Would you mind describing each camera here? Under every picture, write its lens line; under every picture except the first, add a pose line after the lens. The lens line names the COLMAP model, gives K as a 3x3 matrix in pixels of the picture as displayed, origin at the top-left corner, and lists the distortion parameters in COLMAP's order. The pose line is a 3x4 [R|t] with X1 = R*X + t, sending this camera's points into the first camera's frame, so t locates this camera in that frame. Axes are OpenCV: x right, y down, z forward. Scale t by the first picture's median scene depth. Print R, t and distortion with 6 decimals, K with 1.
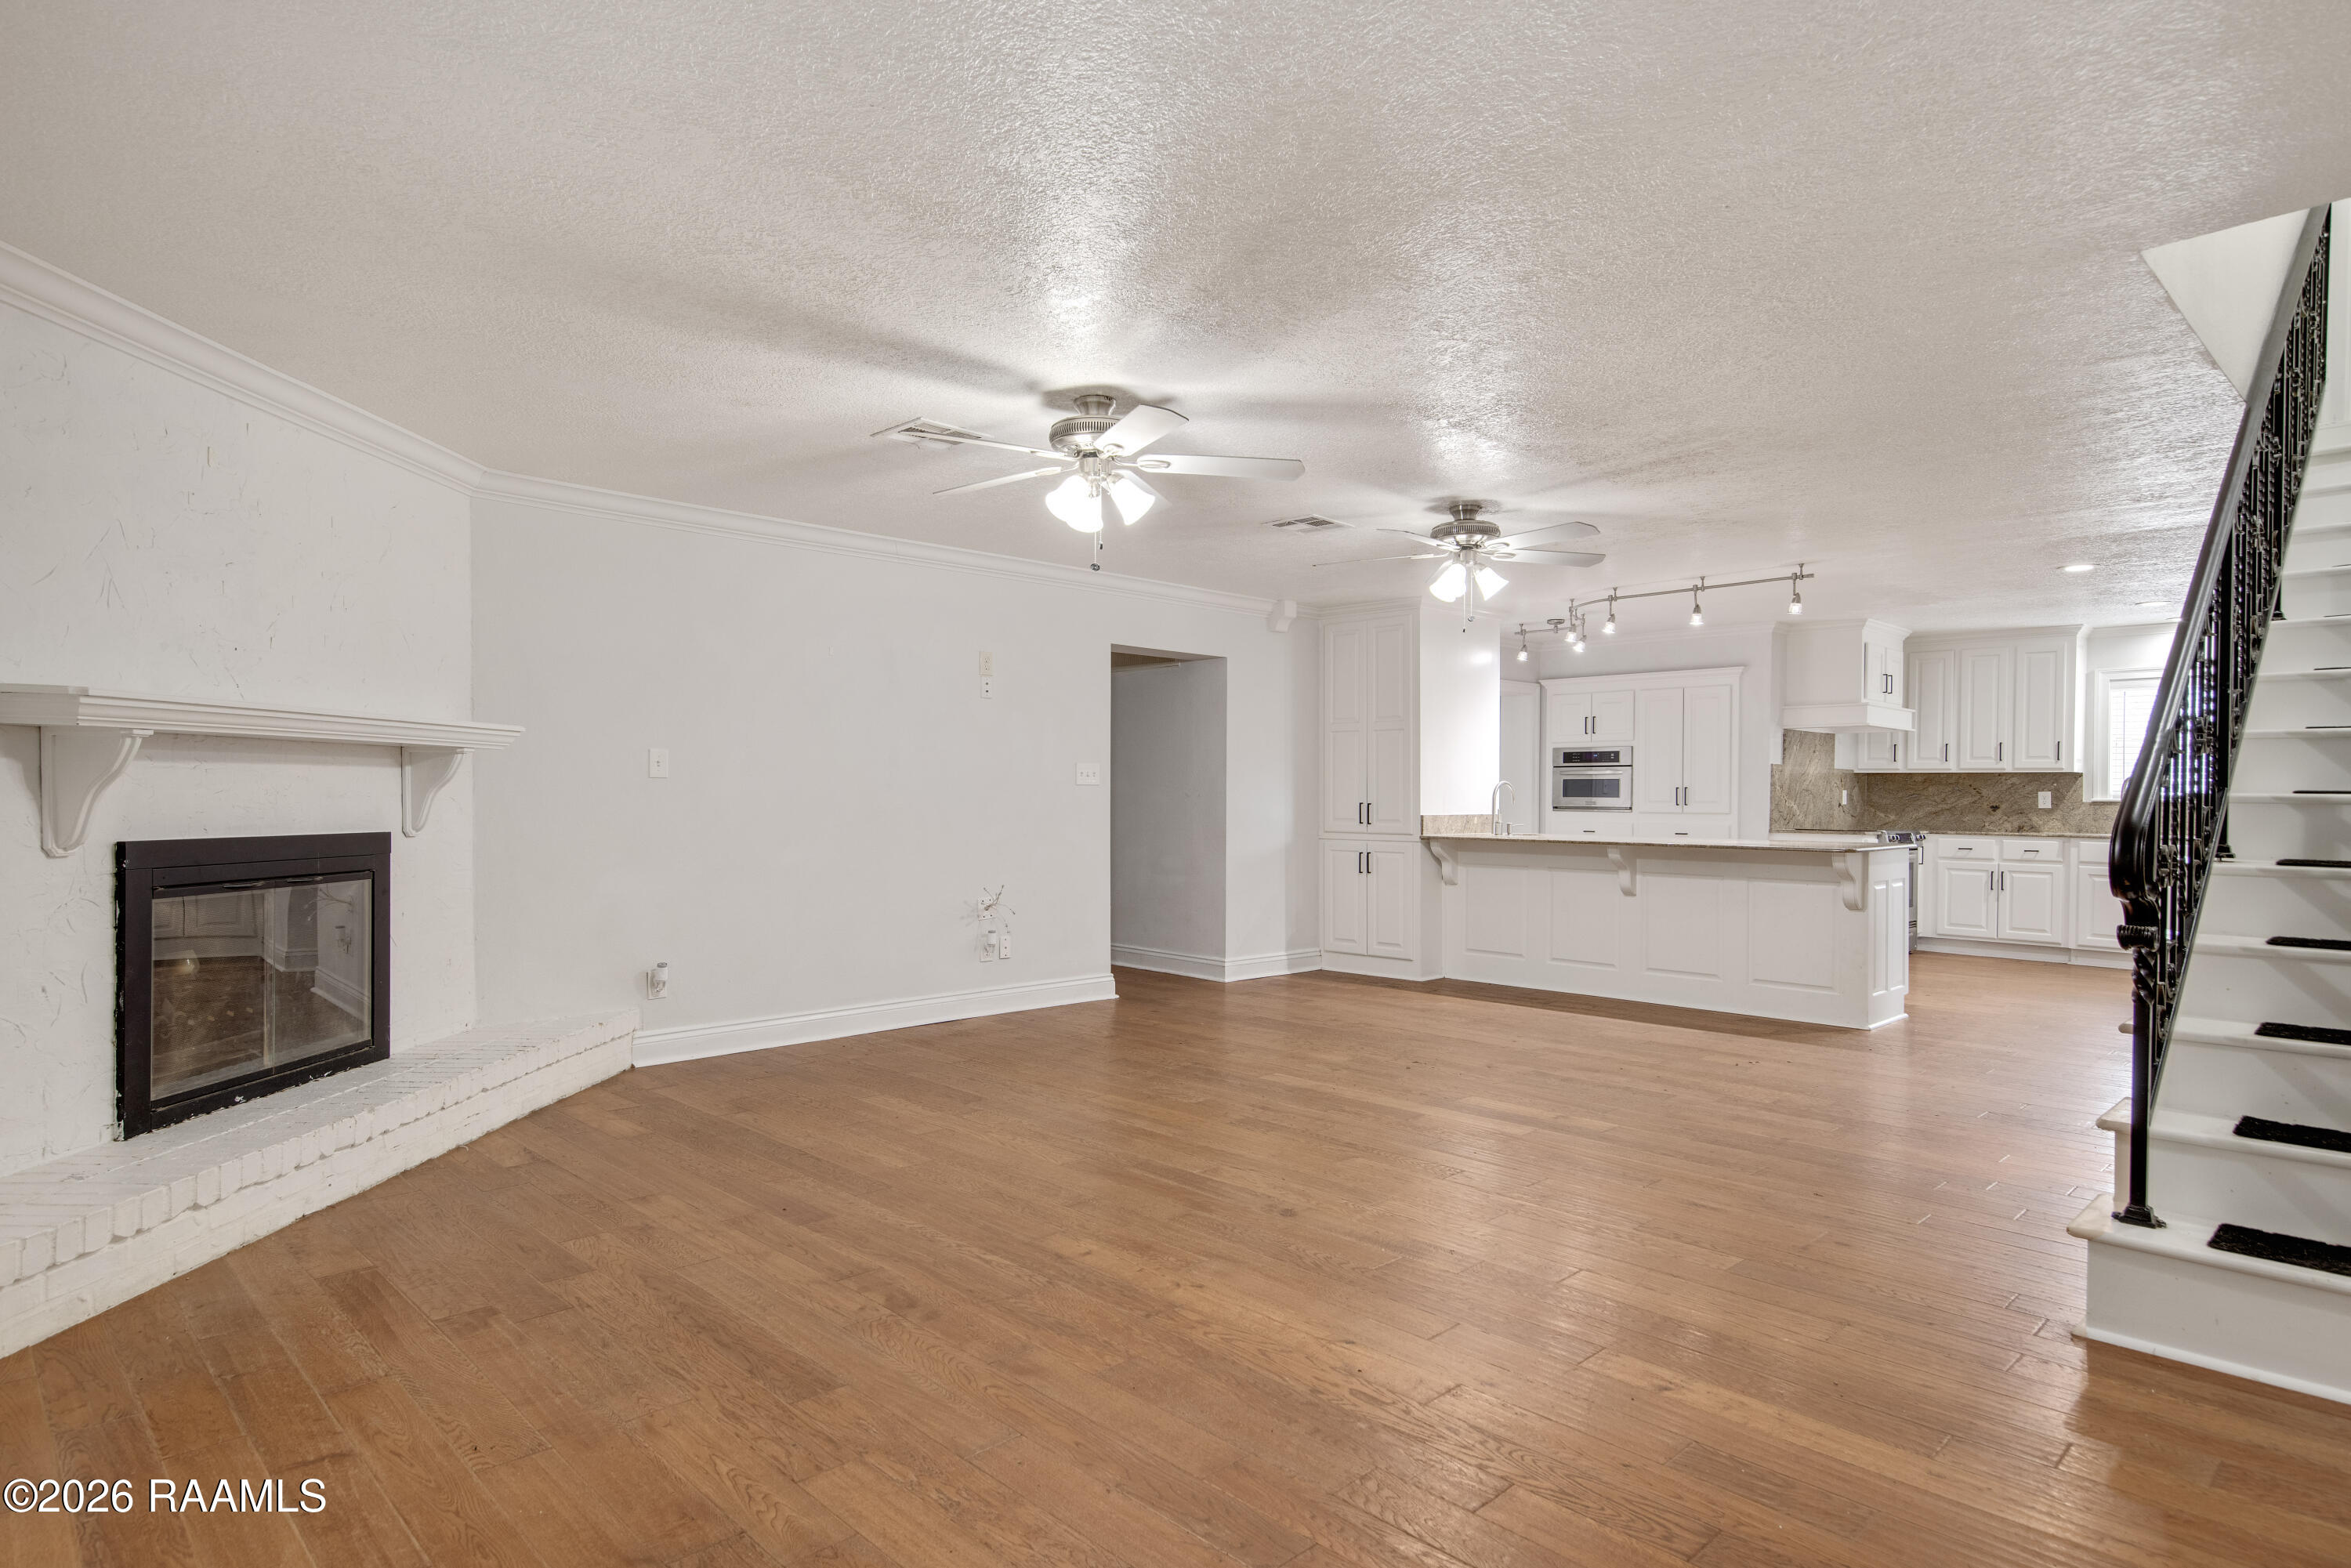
lens RADIAL K [[1294.8, 0, 1173.9], [0, 1294.8, 794.3], [0, 0, 1]] dist [0.017847, -0.000078]
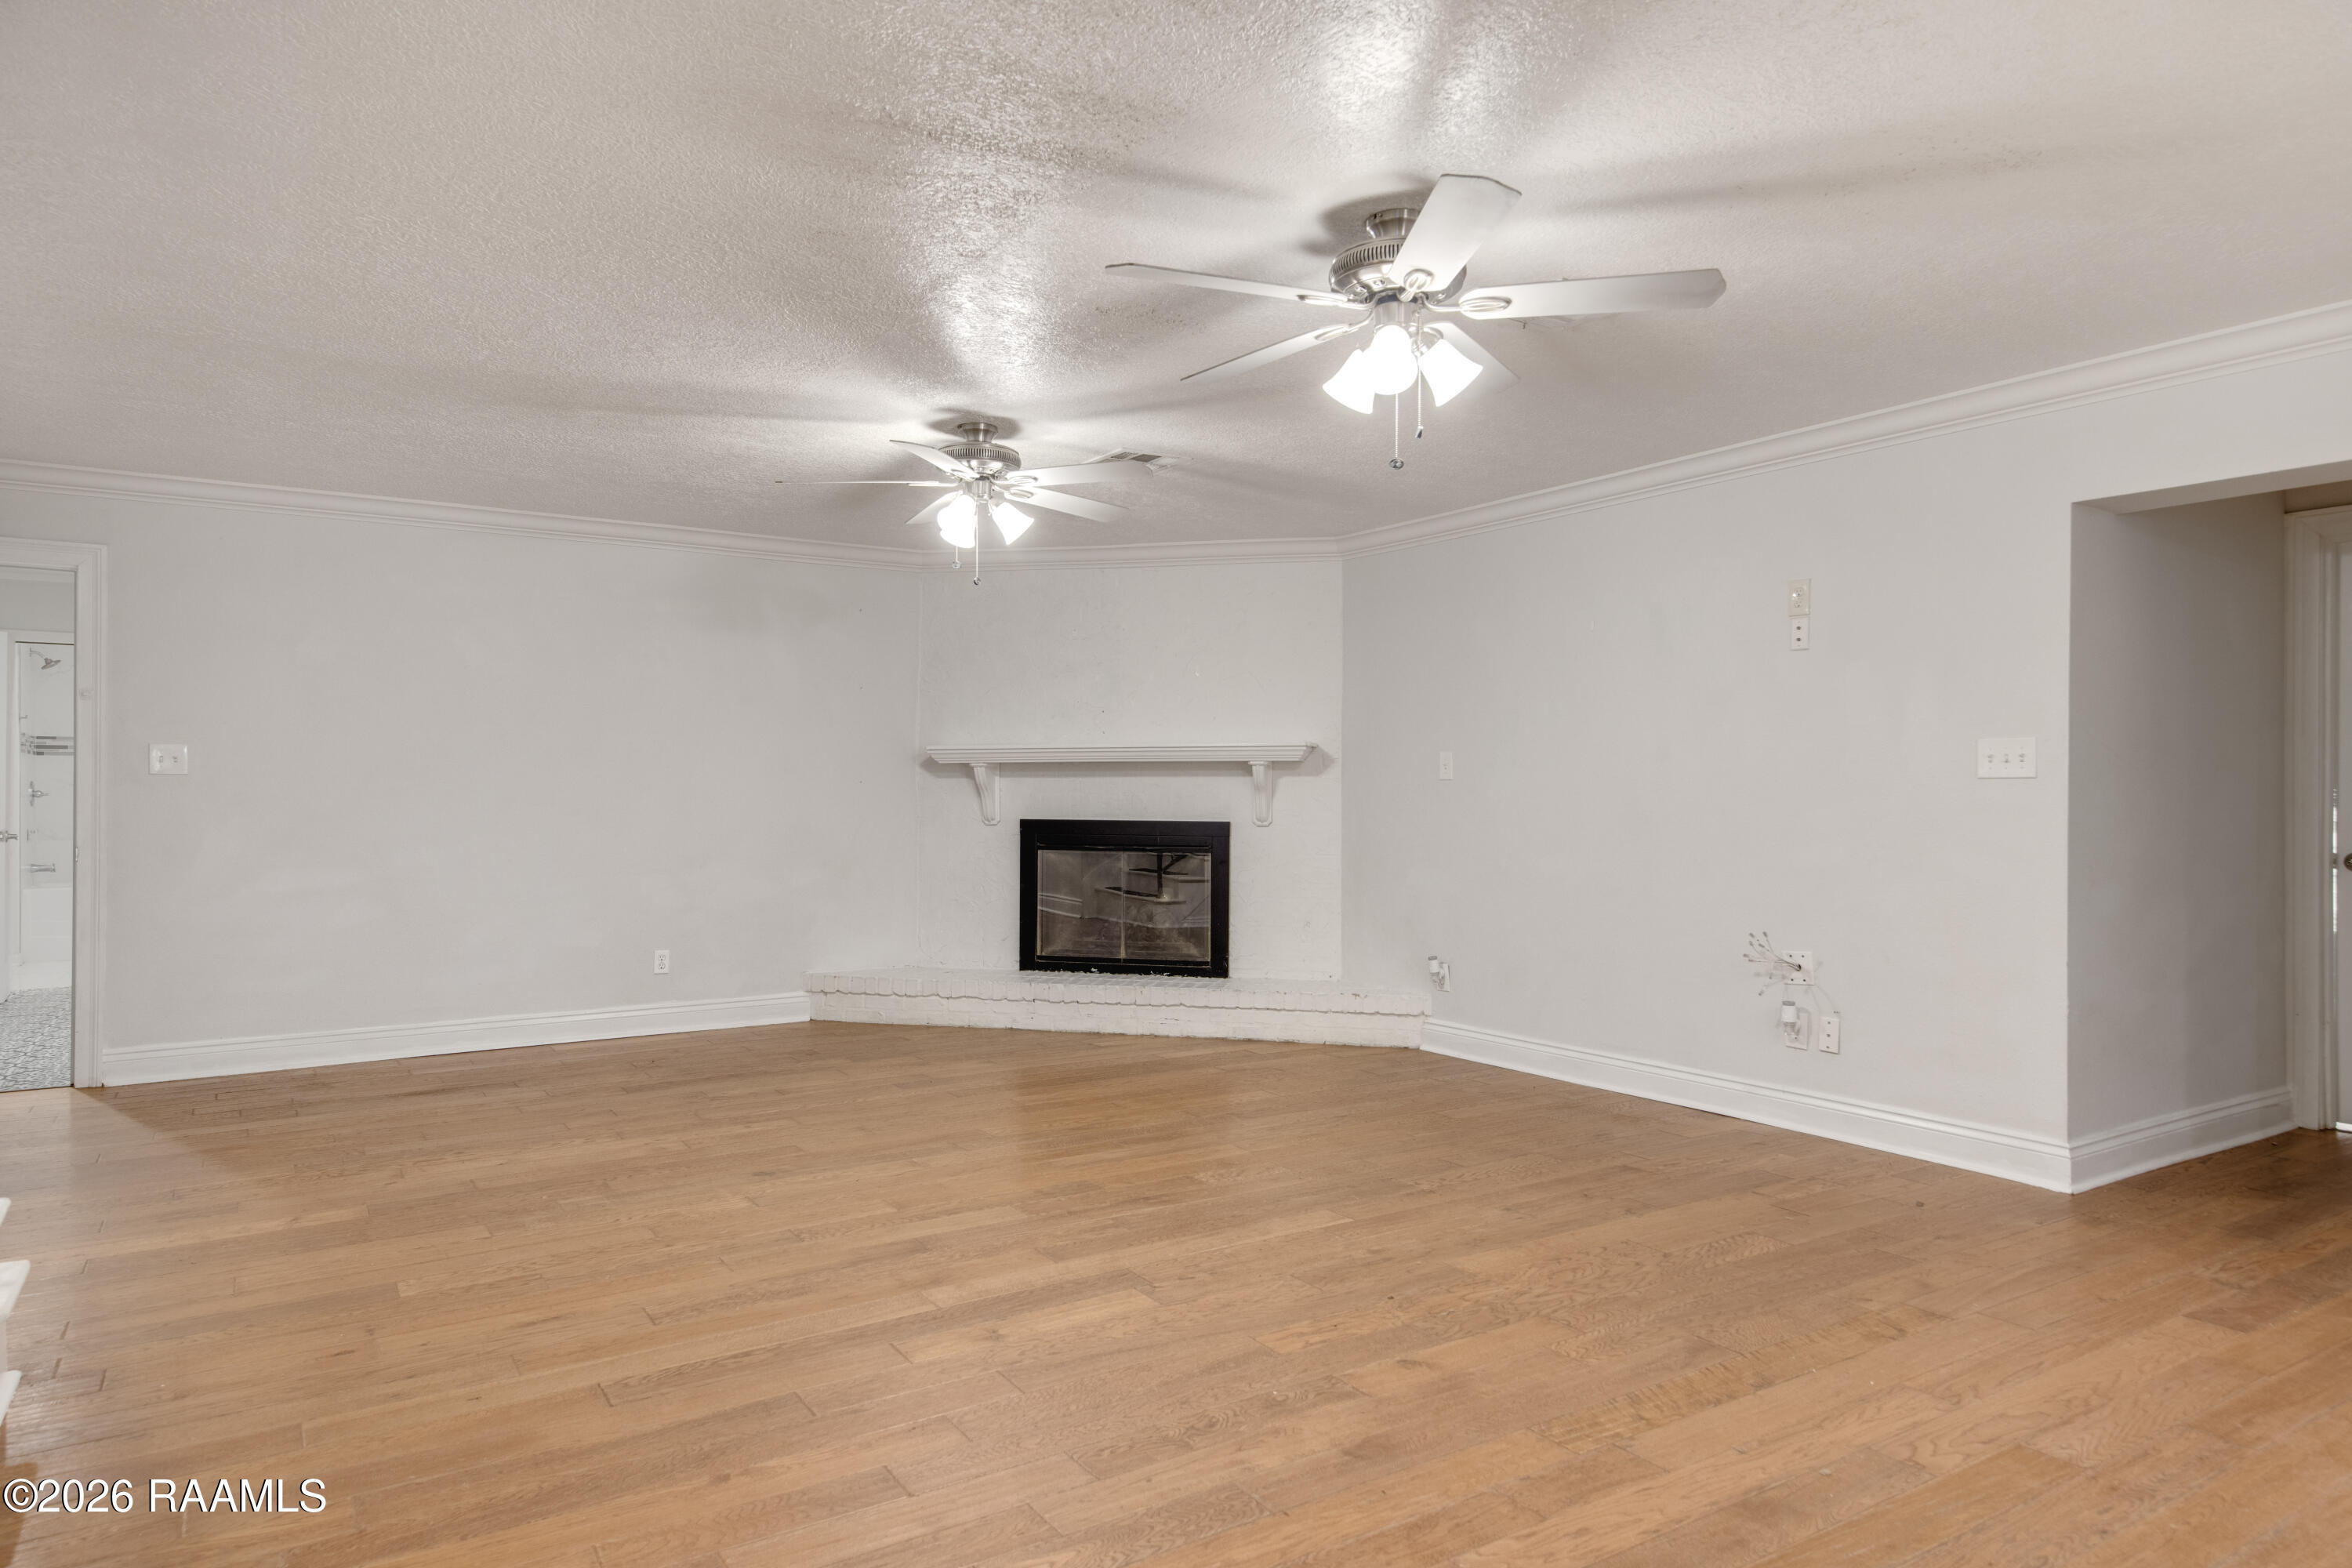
lens RADIAL K [[1419.5, 0, 1177.5], [0, 1419.5, 796.4], [0, 0, 1]] dist [0.007747, -0.000346]
pose [[-0.198309, -0.003850, -0.980132, 1.004497], [-0.003686, 0.999988, -0.003182, 0.006127], [0.980133, 0.002982, -0.198320, 1.328250]]
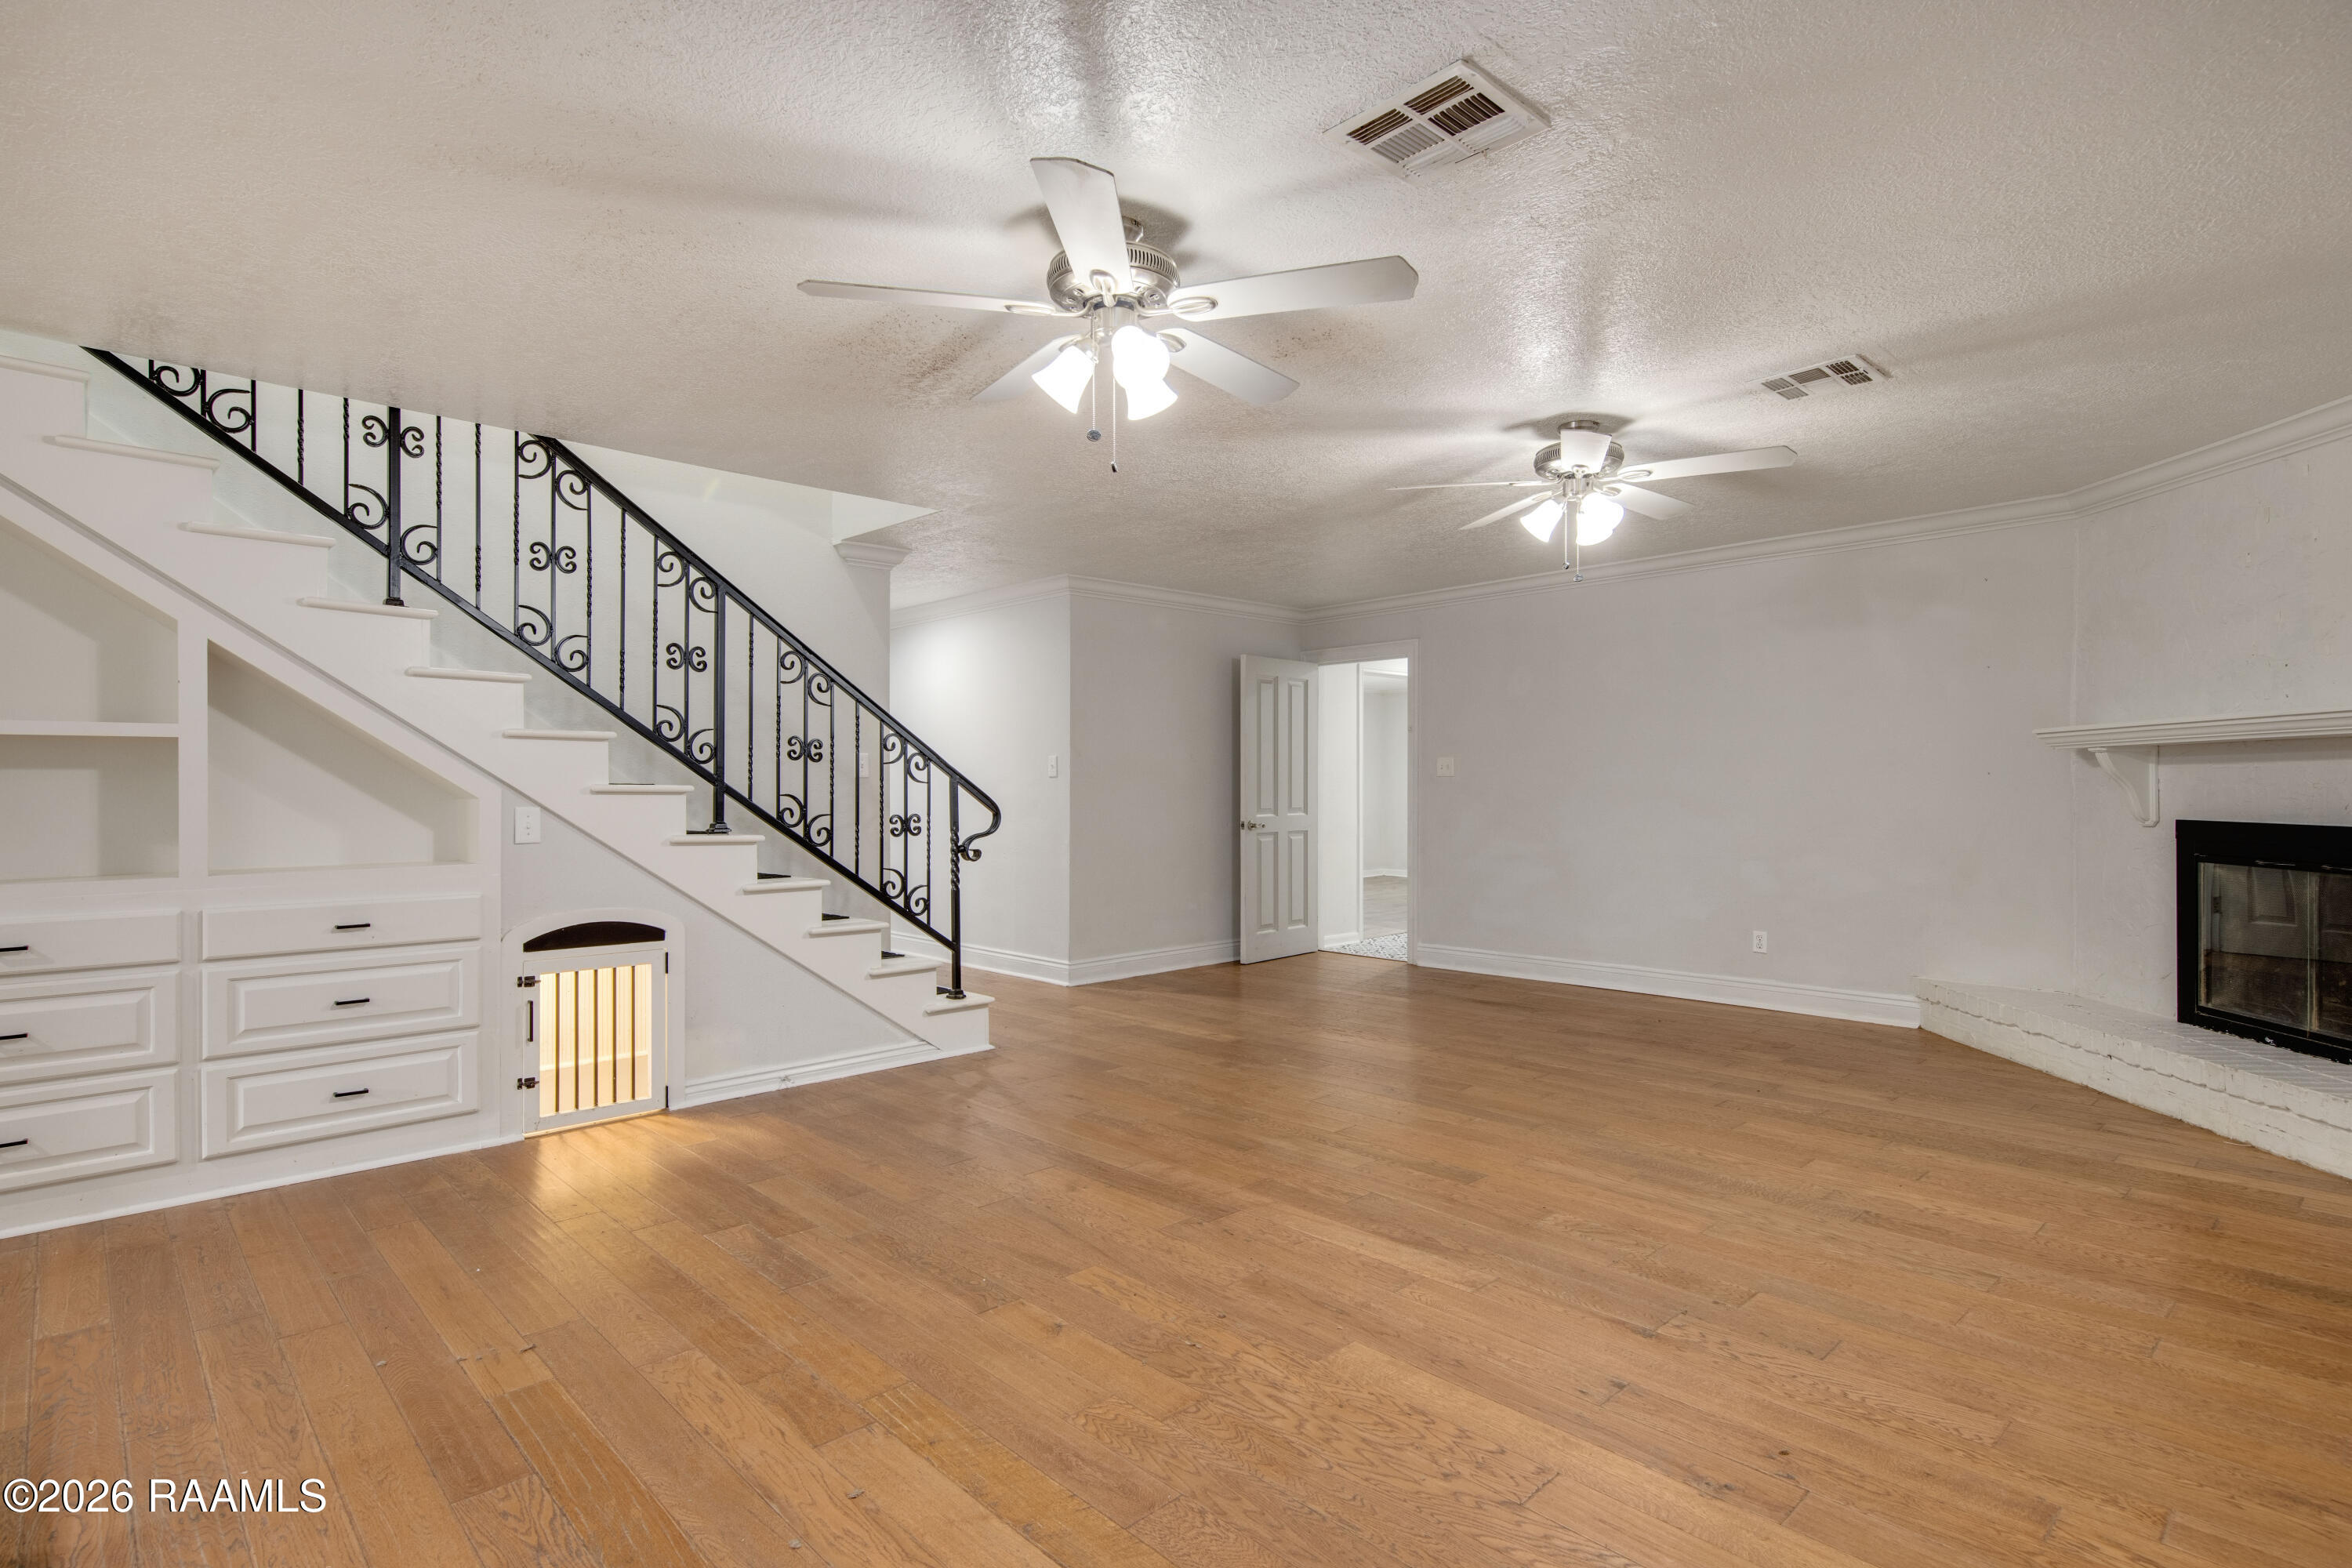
lens RADIAL K [[1177.6, 0, 1179.3], [0, 1177.6, 791.6], [0, 0, 1]] dist [0.015318, 0.000334]
pose [[-0.999812, -0.002108, 0.019276, 0.242396], [-0.002020, 0.999988, 0.004567, 0.000004], [-0.019285, 0.004527, -0.999804, 1.897247]]
